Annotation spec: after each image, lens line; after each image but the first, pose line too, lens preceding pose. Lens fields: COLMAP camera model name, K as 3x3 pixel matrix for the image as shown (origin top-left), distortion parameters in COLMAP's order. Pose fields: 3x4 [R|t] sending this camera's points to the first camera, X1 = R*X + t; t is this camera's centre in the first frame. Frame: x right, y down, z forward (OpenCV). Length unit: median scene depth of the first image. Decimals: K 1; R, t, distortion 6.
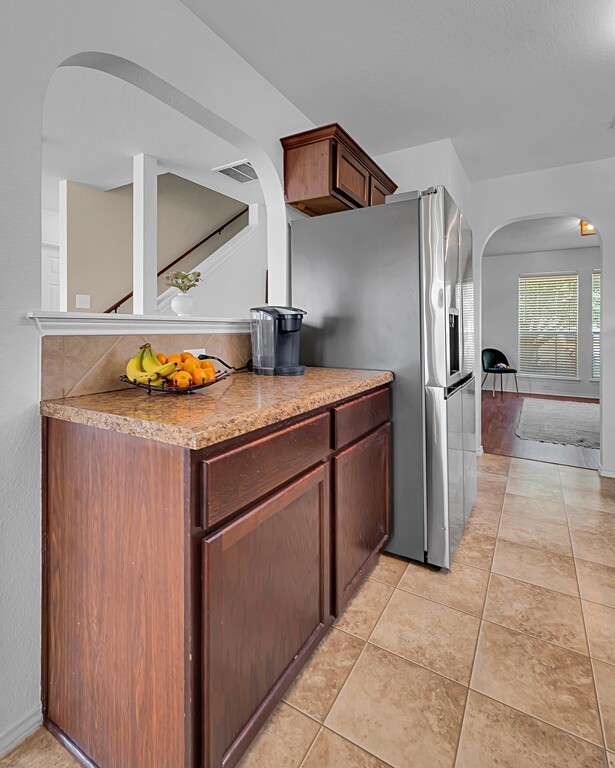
lens RADIAL K [[379.5, 0, 304.0], [0, 379.5, 324.8], [0, 0, 1]] dist [-0.001666, -0.000596]
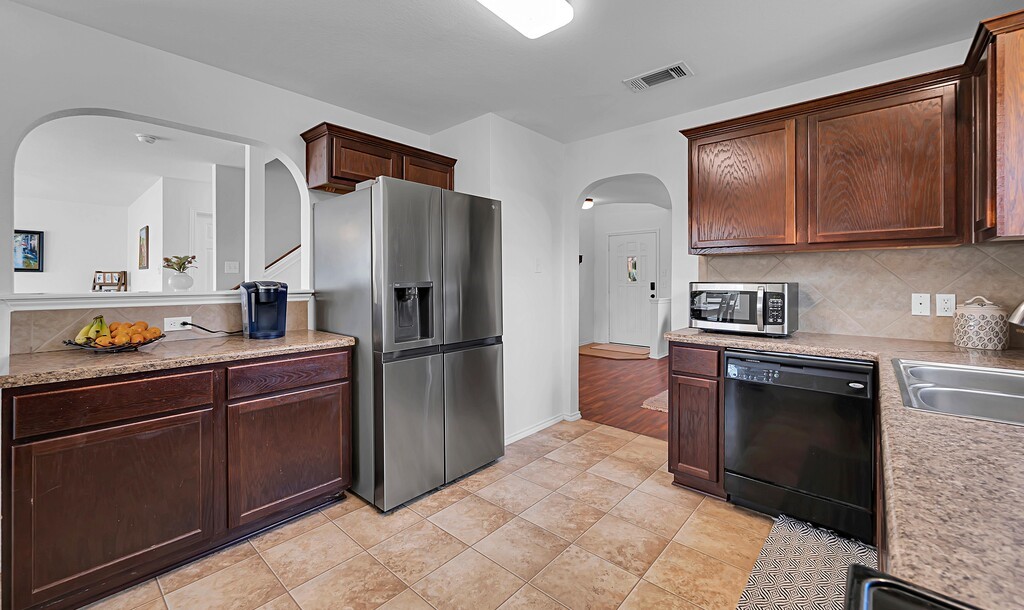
lens RADIAL K [[407.7, 0, 508.7], [0, 407.7, 276.7], [0, 0, 1]] dist [-0.003082, 0.001157]
pose [[0.983089, -0.002546, -0.183108, 1.261191], [0.003025, 0.999993, 0.002336, -0.086215], [0.183101, -0.002851, 0.983090, -0.179717]]
